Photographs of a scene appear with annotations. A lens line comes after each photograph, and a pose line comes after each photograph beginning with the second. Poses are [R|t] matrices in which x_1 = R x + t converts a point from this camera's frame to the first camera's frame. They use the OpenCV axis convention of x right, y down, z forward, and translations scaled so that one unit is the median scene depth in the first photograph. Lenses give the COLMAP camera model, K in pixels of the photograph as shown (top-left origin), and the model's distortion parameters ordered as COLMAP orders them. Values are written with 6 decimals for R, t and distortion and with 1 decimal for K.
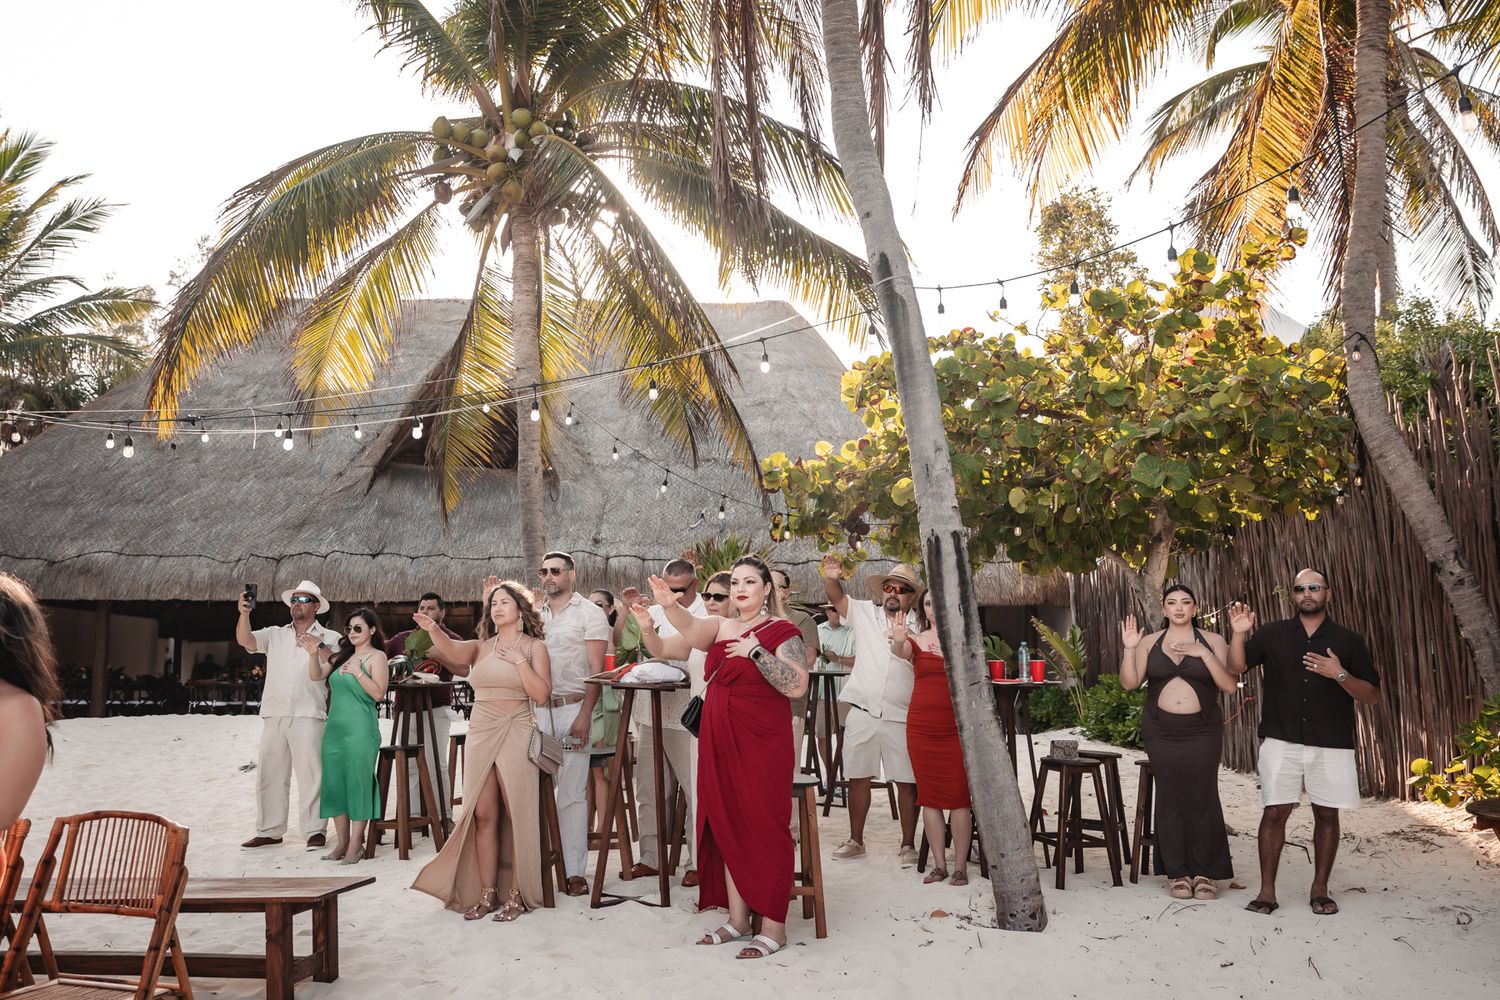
lens RADIAL K [[1294.6, 0, 750.0], [0, 1294.6, 499.2], [0, 0, 1]] dist [0.014490, 0.001693]
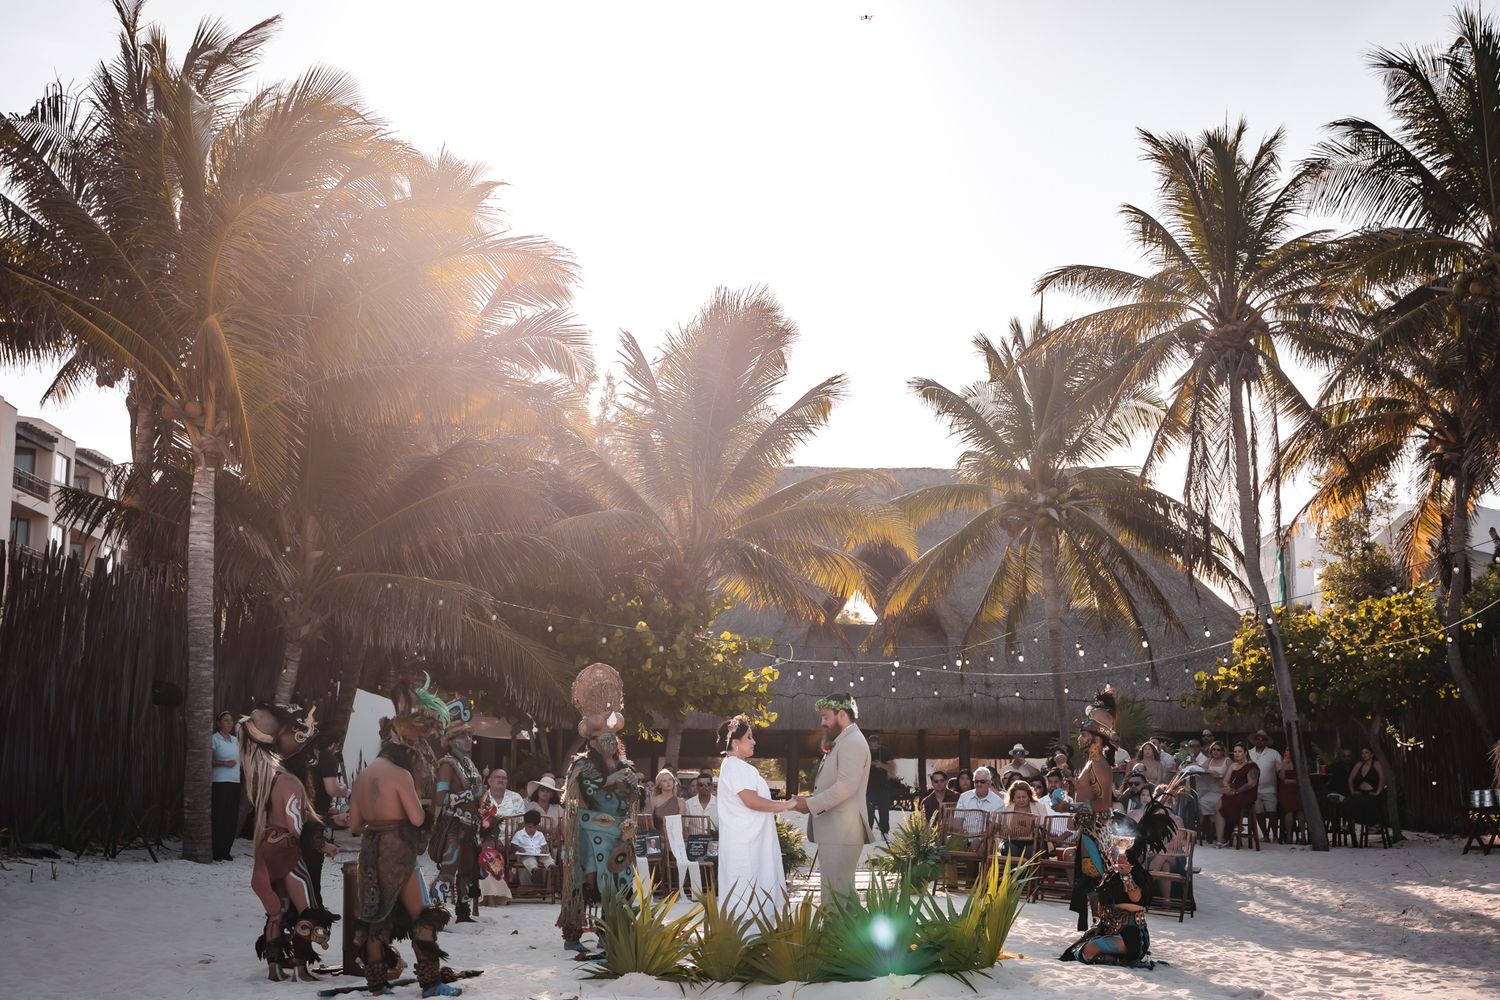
lens RADIAL K [[1989.9, 0, 749.9], [0, 1989.9, 500.8], [0, 0, 1]] dist [-0.026975, 0.000000]
pose [[0.999205, -0.005916, -0.039437, -0.619564], [0.005201, 0.999821, -0.018218, -0.274252], [0.039538, 0.017998, 0.999056, -2.448517]]
